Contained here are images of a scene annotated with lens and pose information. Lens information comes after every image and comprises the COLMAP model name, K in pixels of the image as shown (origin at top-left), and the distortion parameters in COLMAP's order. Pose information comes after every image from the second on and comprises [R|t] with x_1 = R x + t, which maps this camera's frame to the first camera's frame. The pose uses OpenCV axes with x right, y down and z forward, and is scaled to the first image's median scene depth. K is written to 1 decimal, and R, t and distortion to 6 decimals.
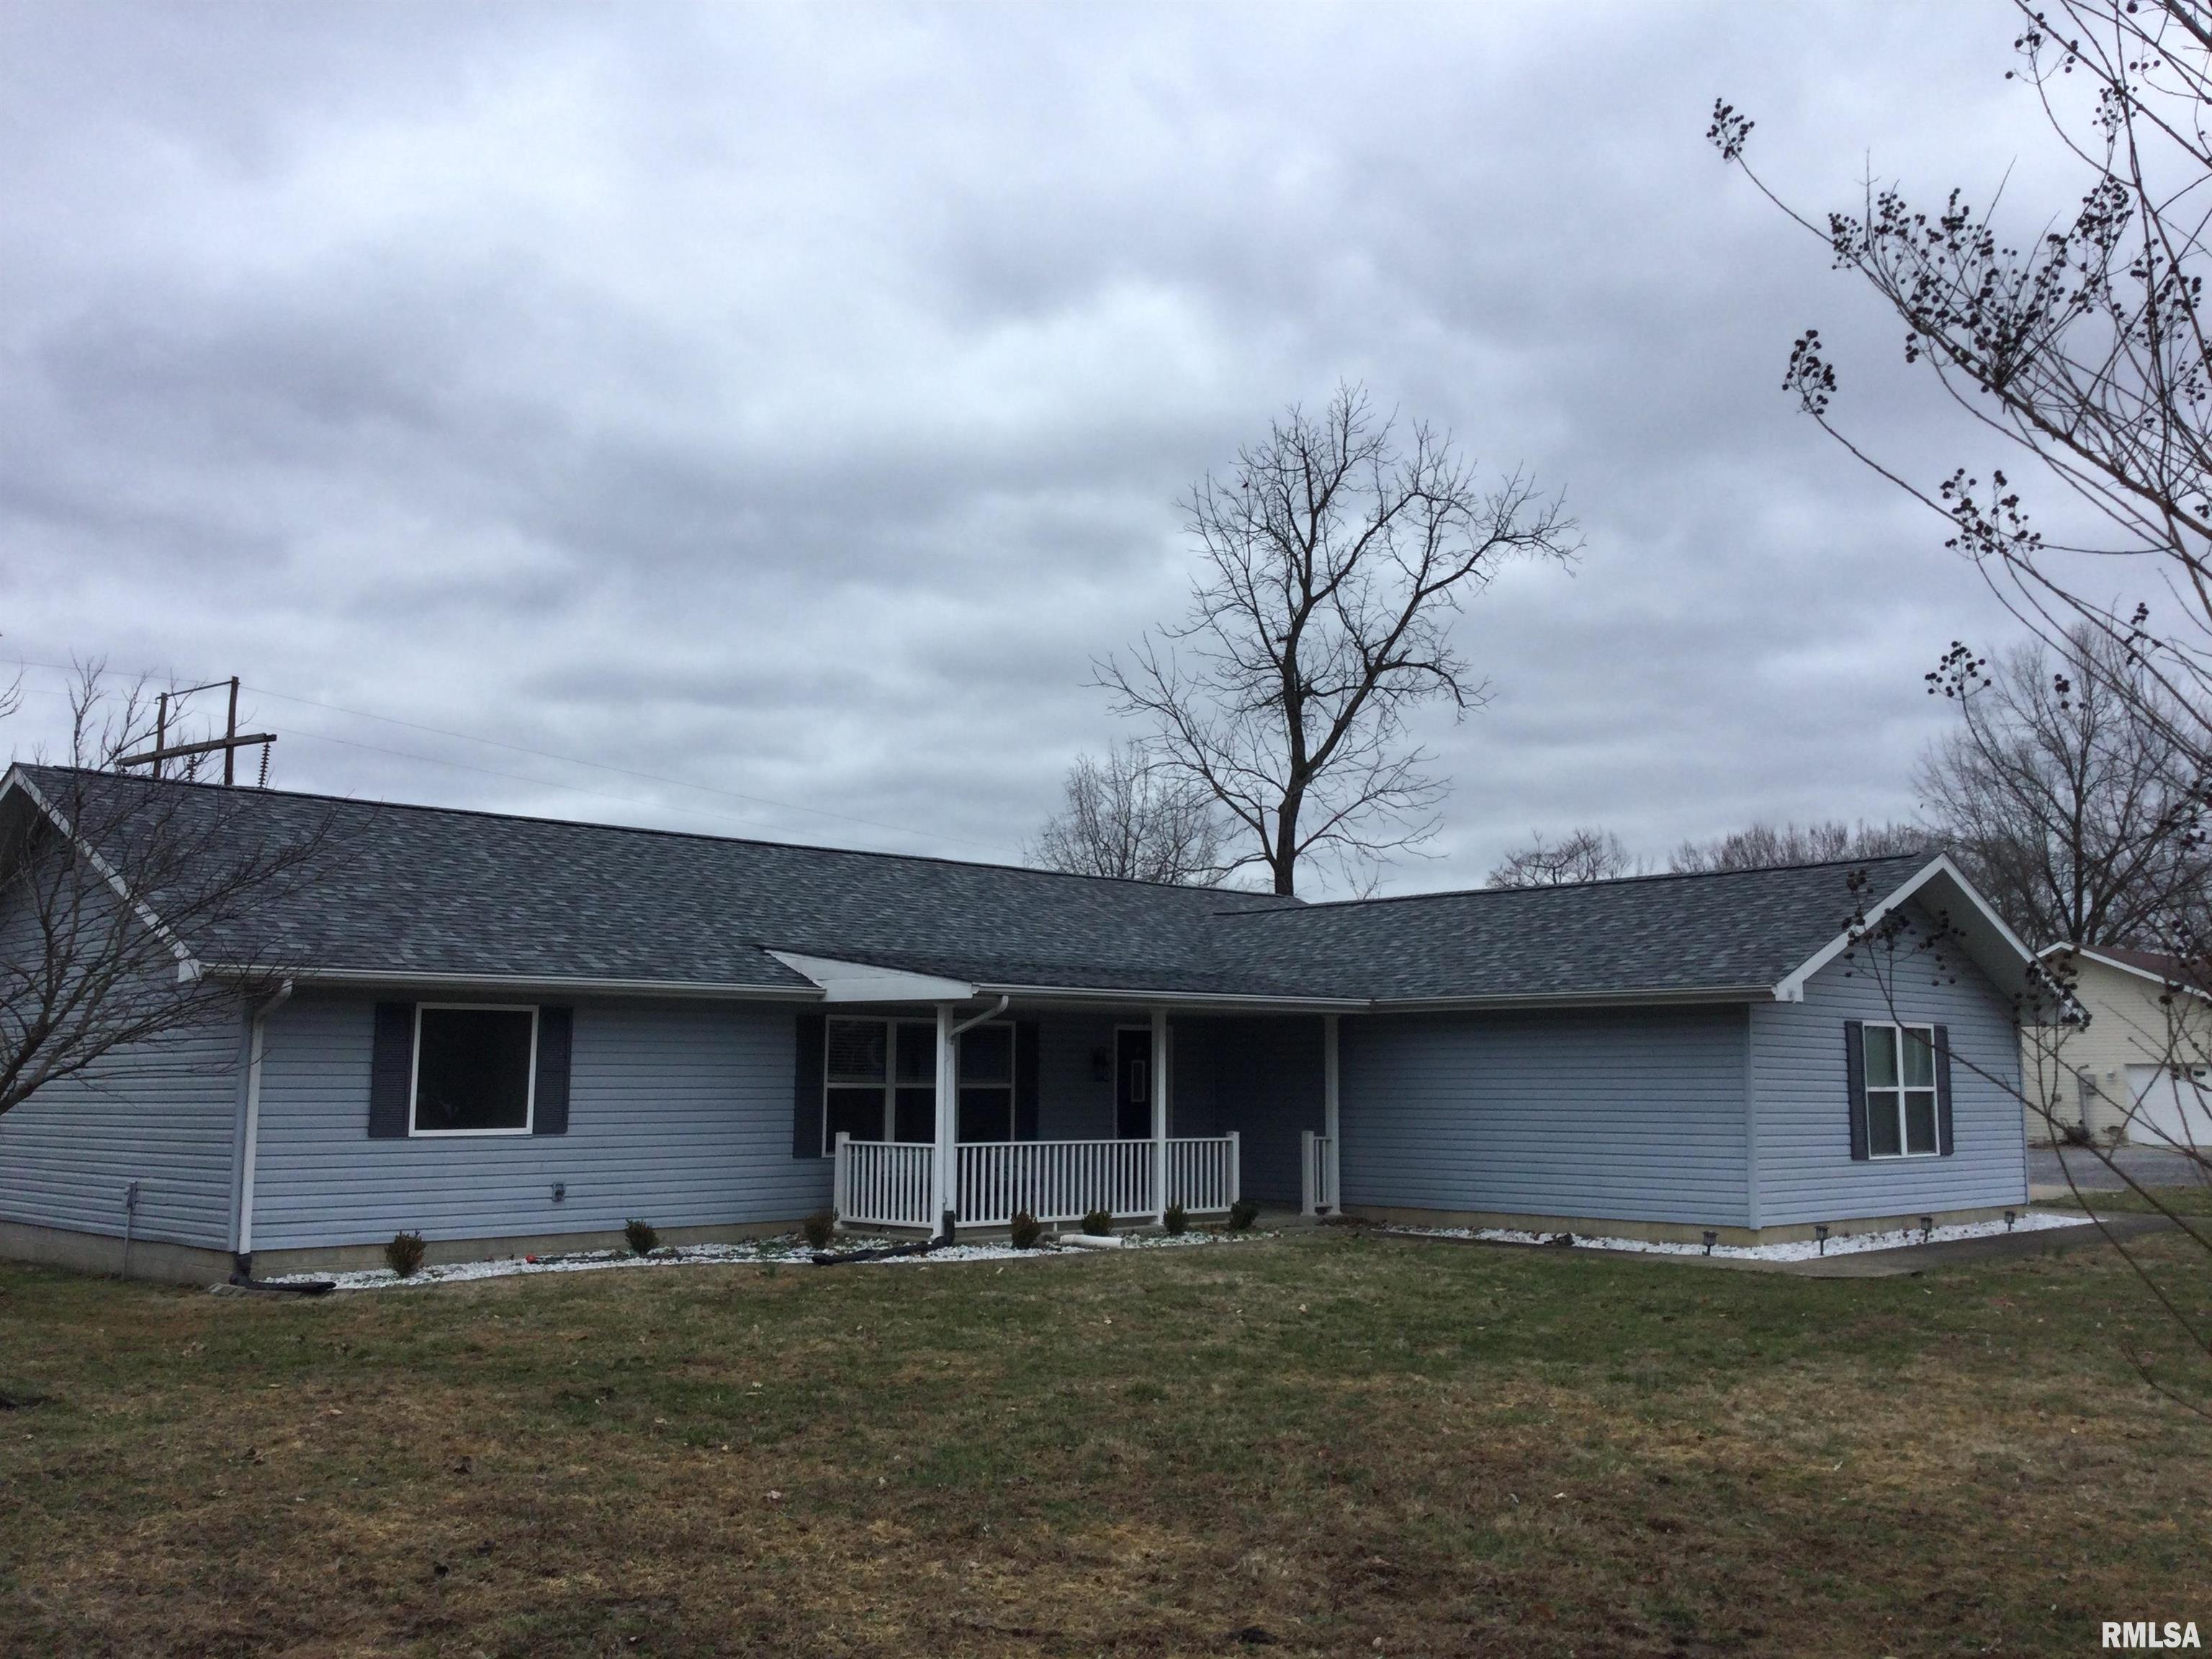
lens RADIAL K [[2000.6, 0, 1108.0], [0, 2000.6, 805.2], [0, 0, 1]] dist [0.116752, -0.176456]
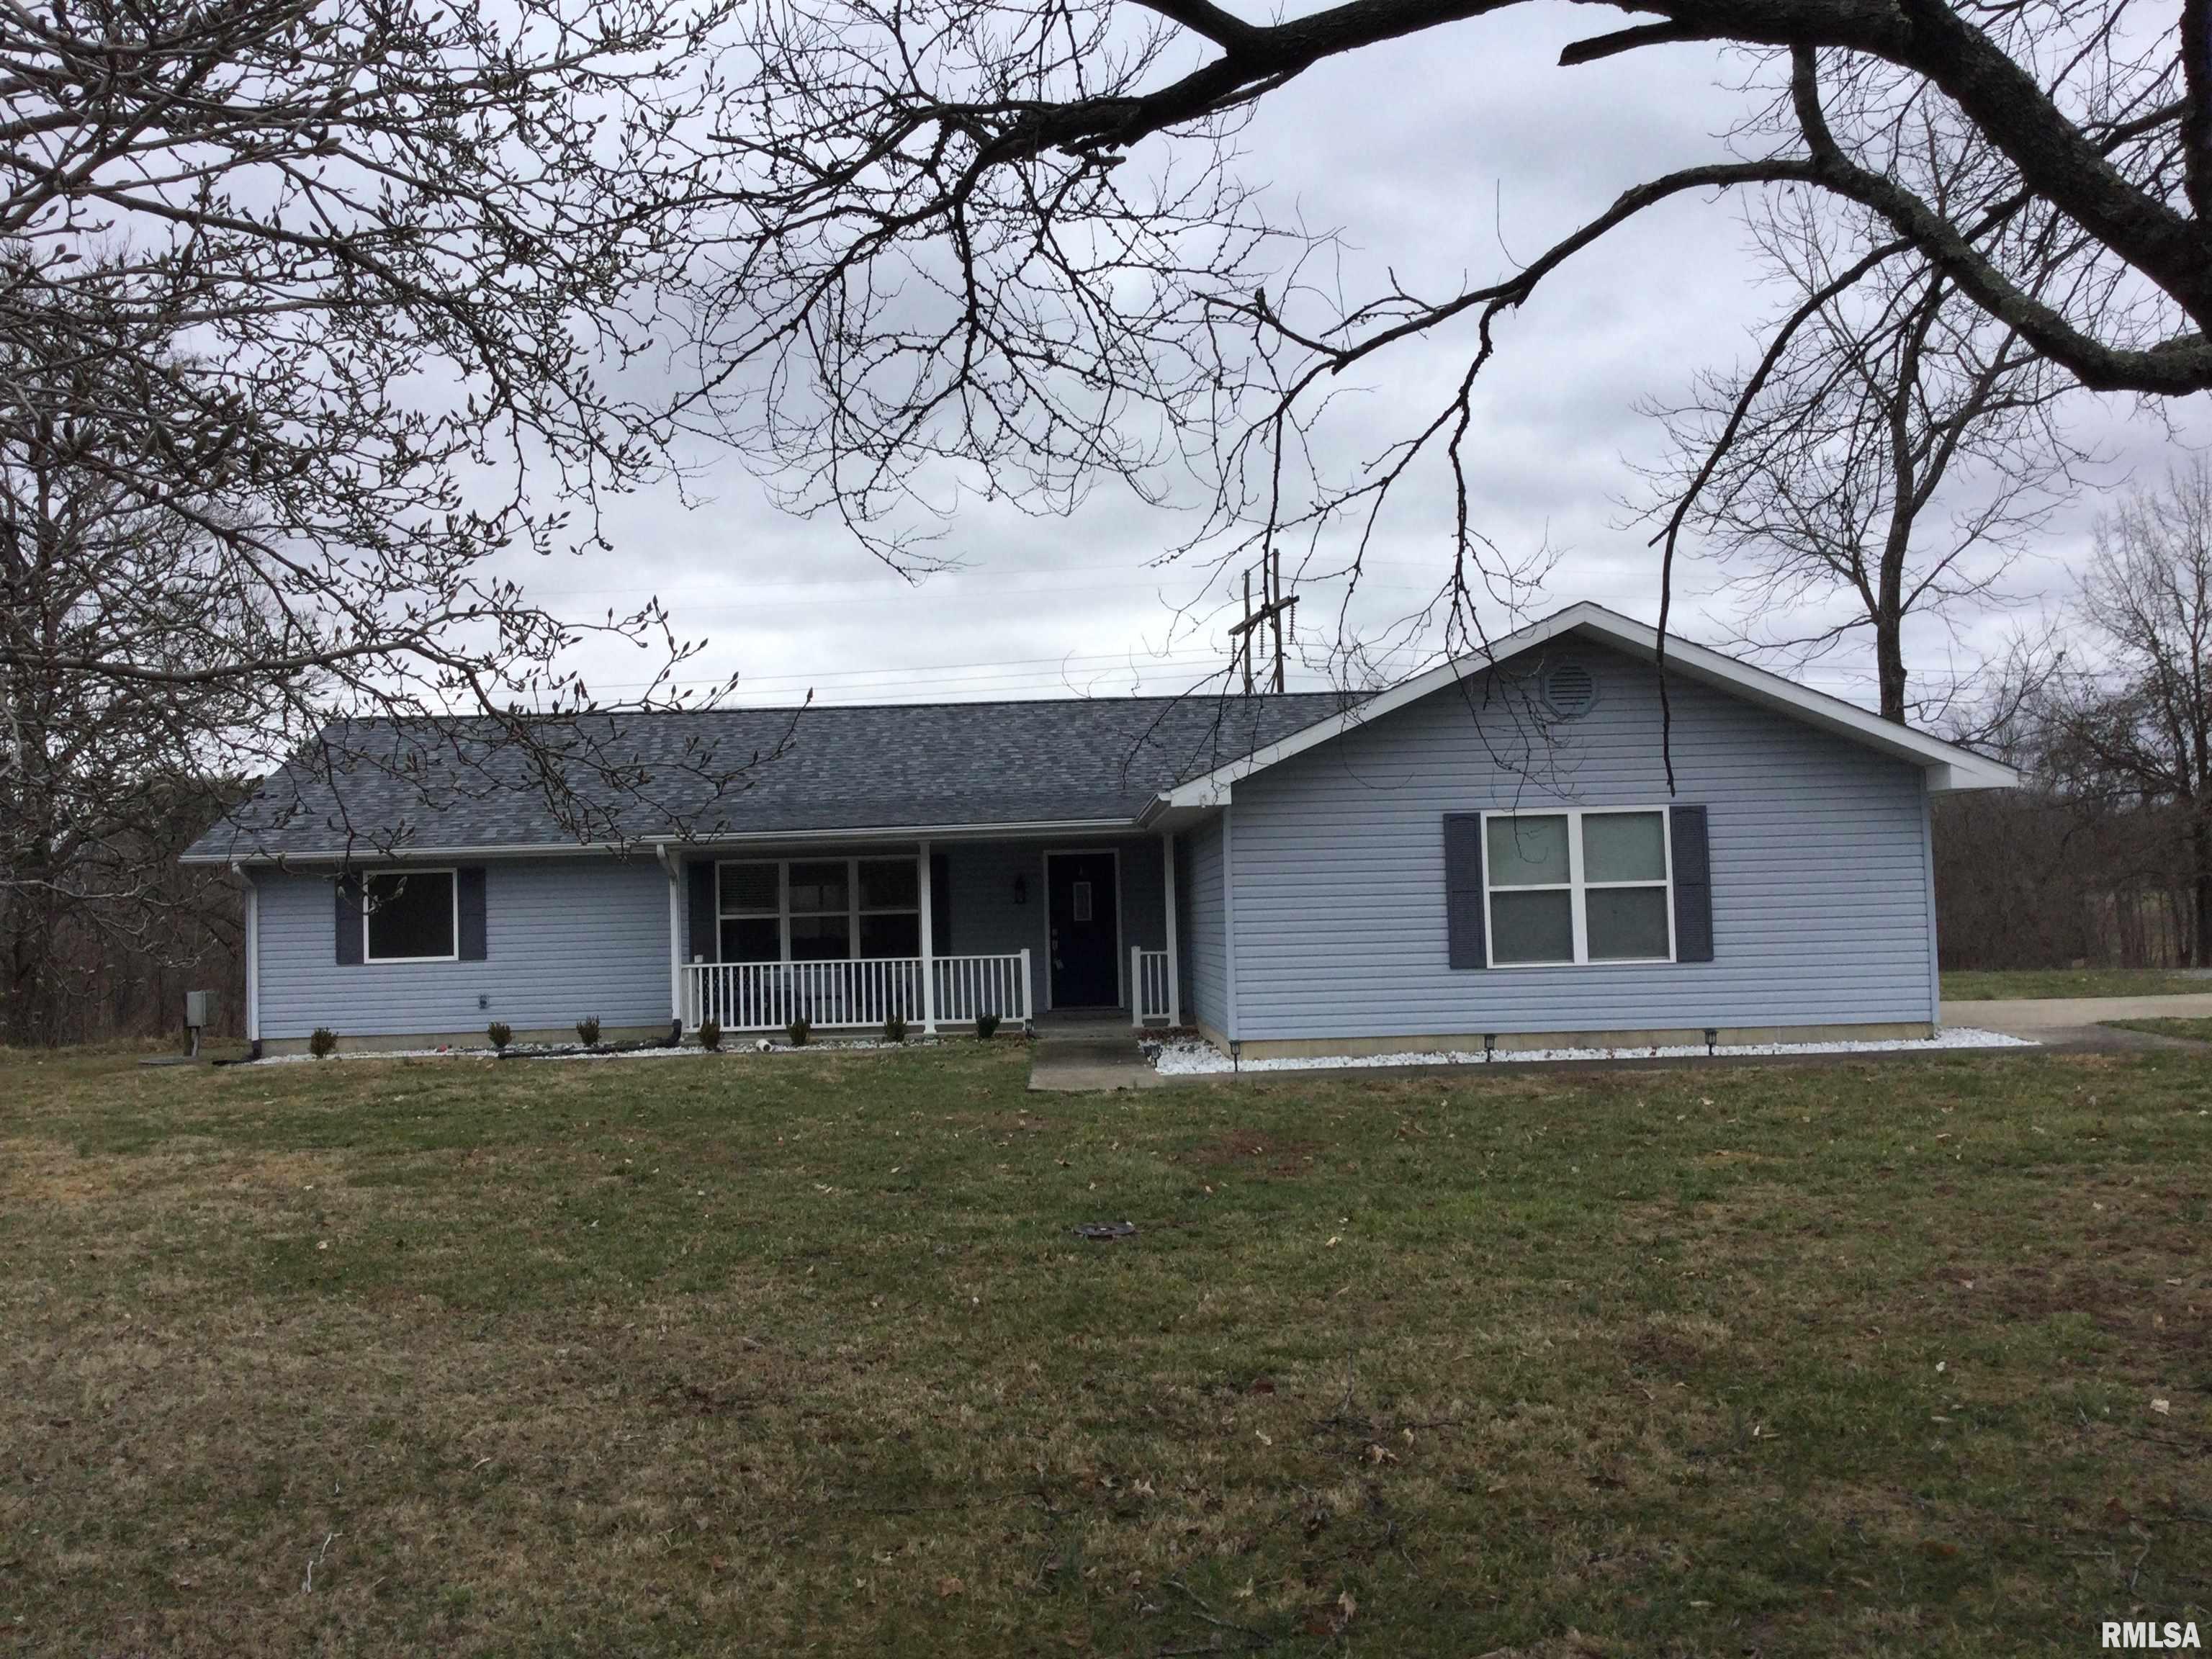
lens RADIAL K [[2006.9, 0, 1103.7], [0, 2006.9, 824.0], [0, 0, 1]] dist [0.135490, -0.287511]
pose [[0.722180, -0.055531, -0.689473, 0.890923], [0.129119, 0.990075, 0.055502, 0.045028], [0.679548, -0.129107, 0.722182, 0.277485]]
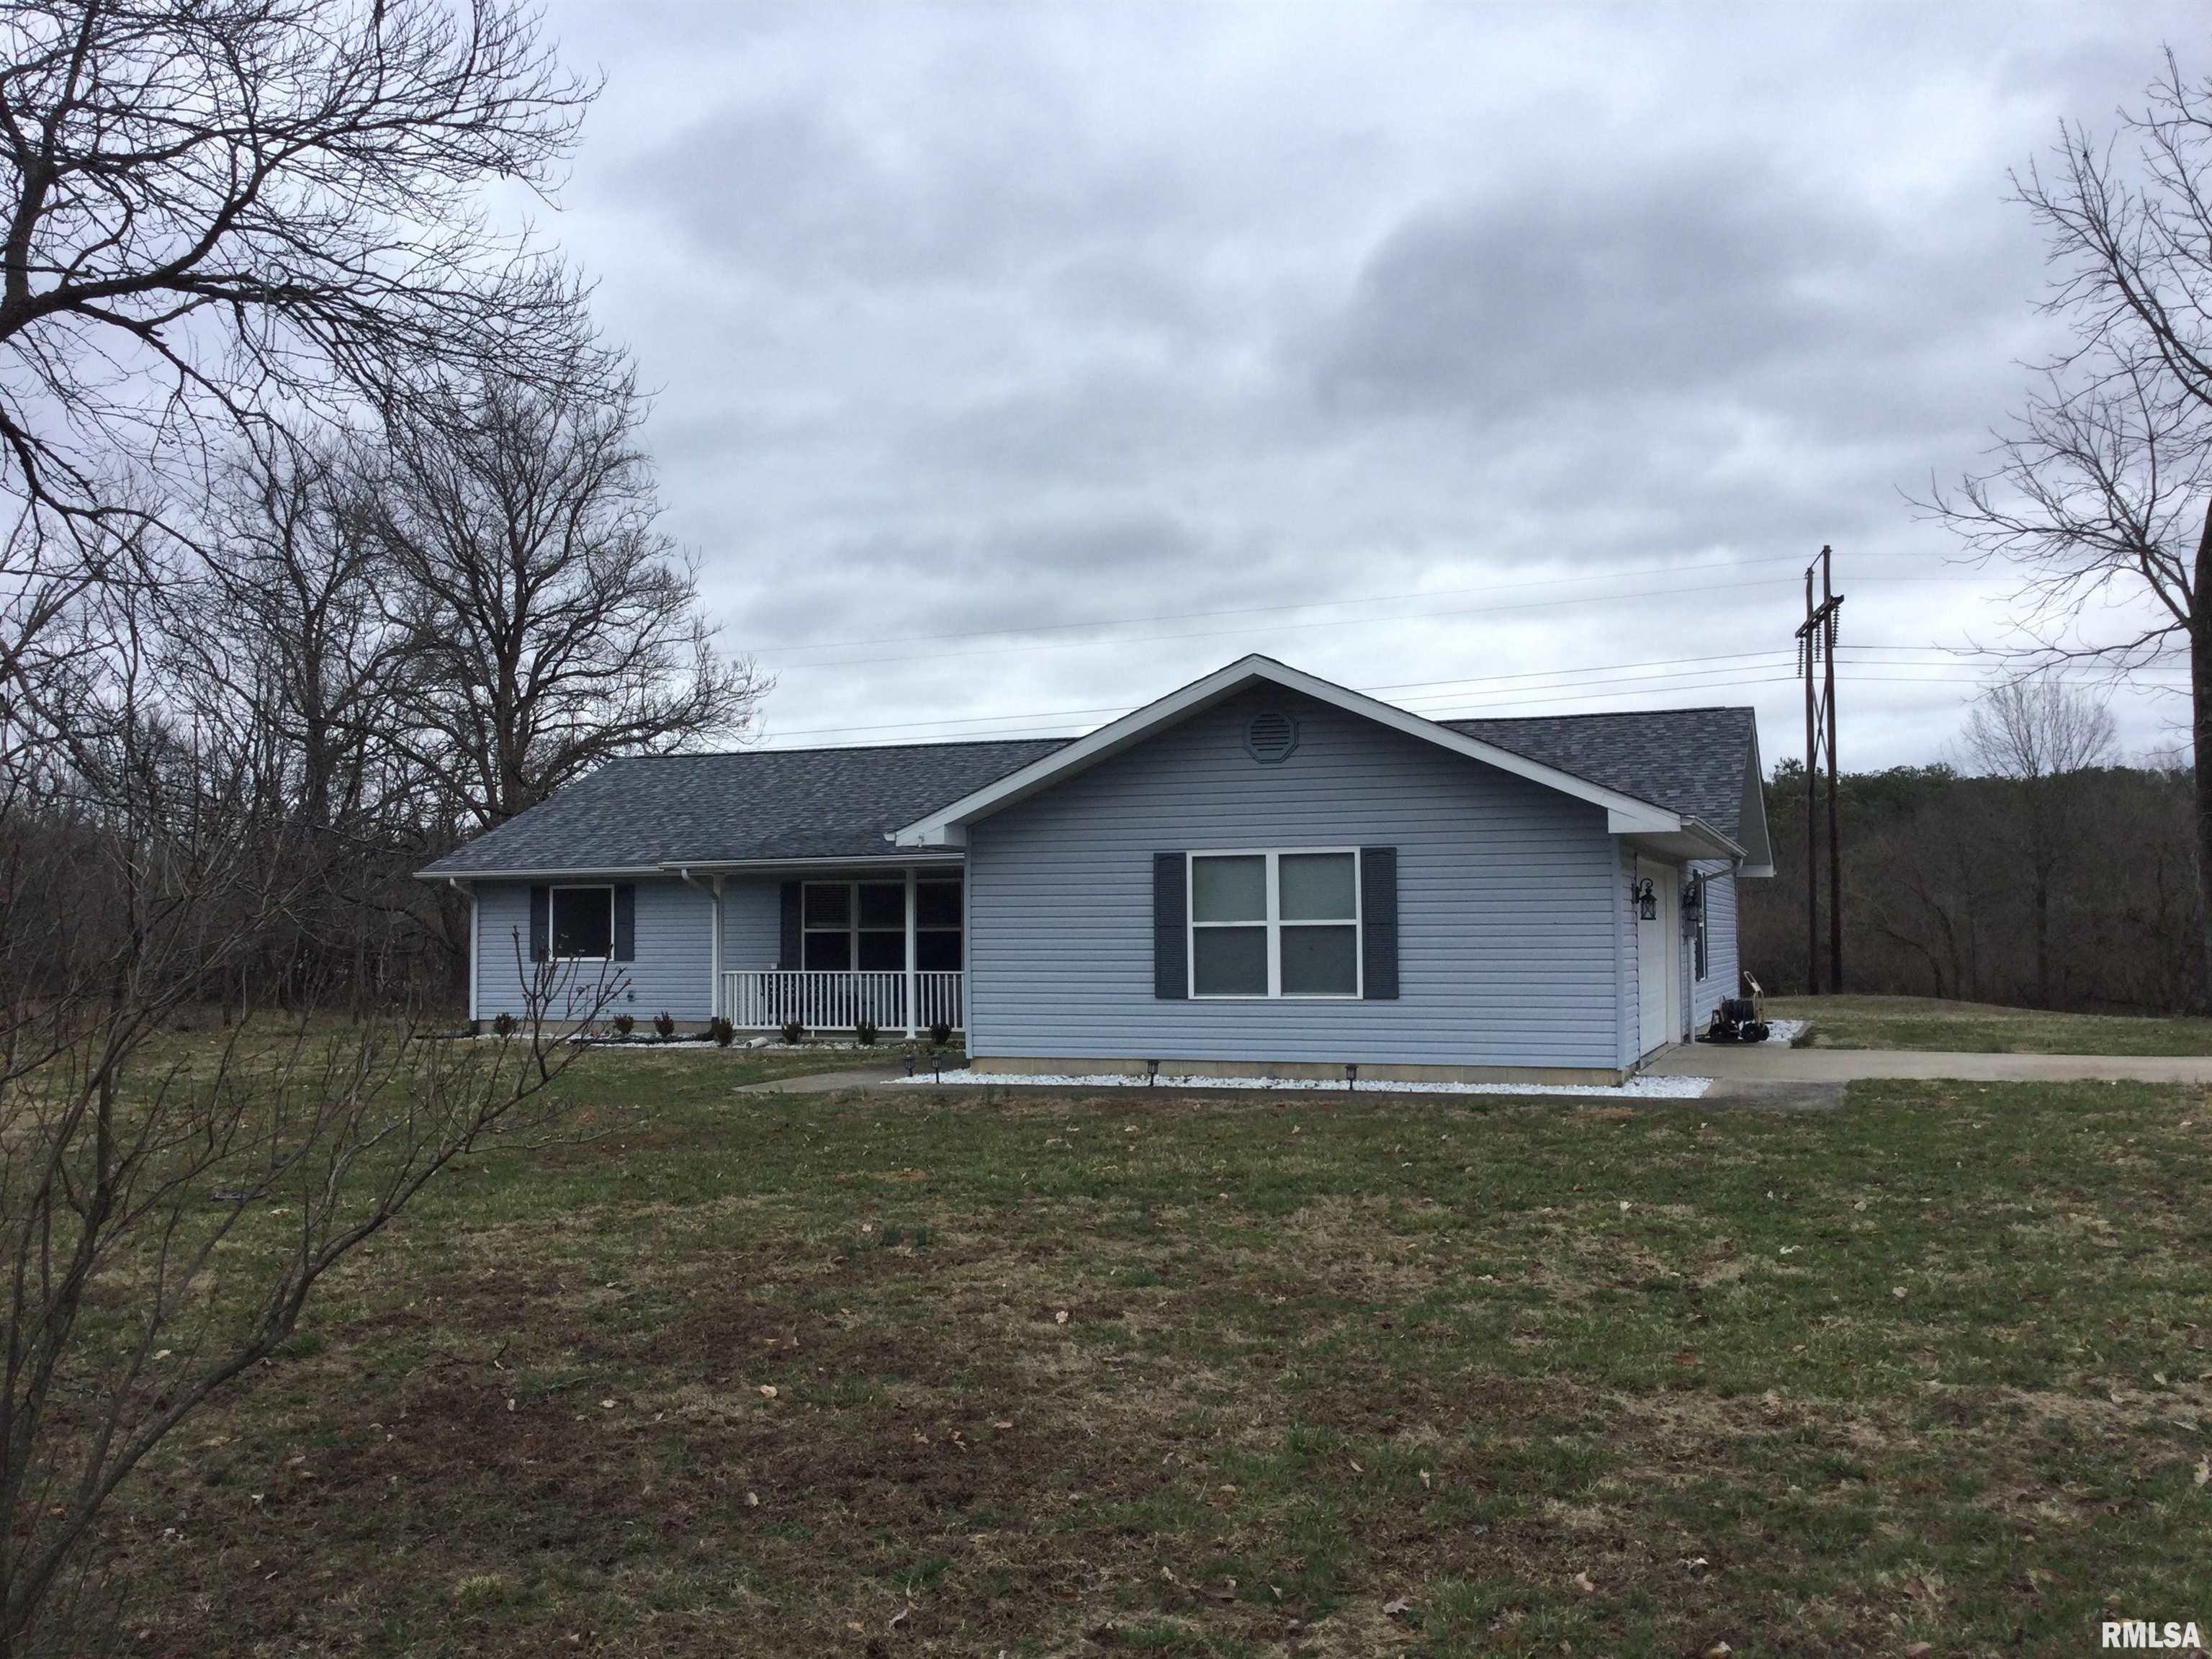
lens RADIAL K [[2000.6, 0, 1108.0], [0, 2000.6, 805.2], [0, 0, 1]] dist [0.116752, -0.176456]
pose [[0.417151, -0.062908, -0.906657, 1.243848], [0.136406, 0.990635, -0.005975, 0.090252], [0.898542, -0.121181, 0.421825, 0.611167]]
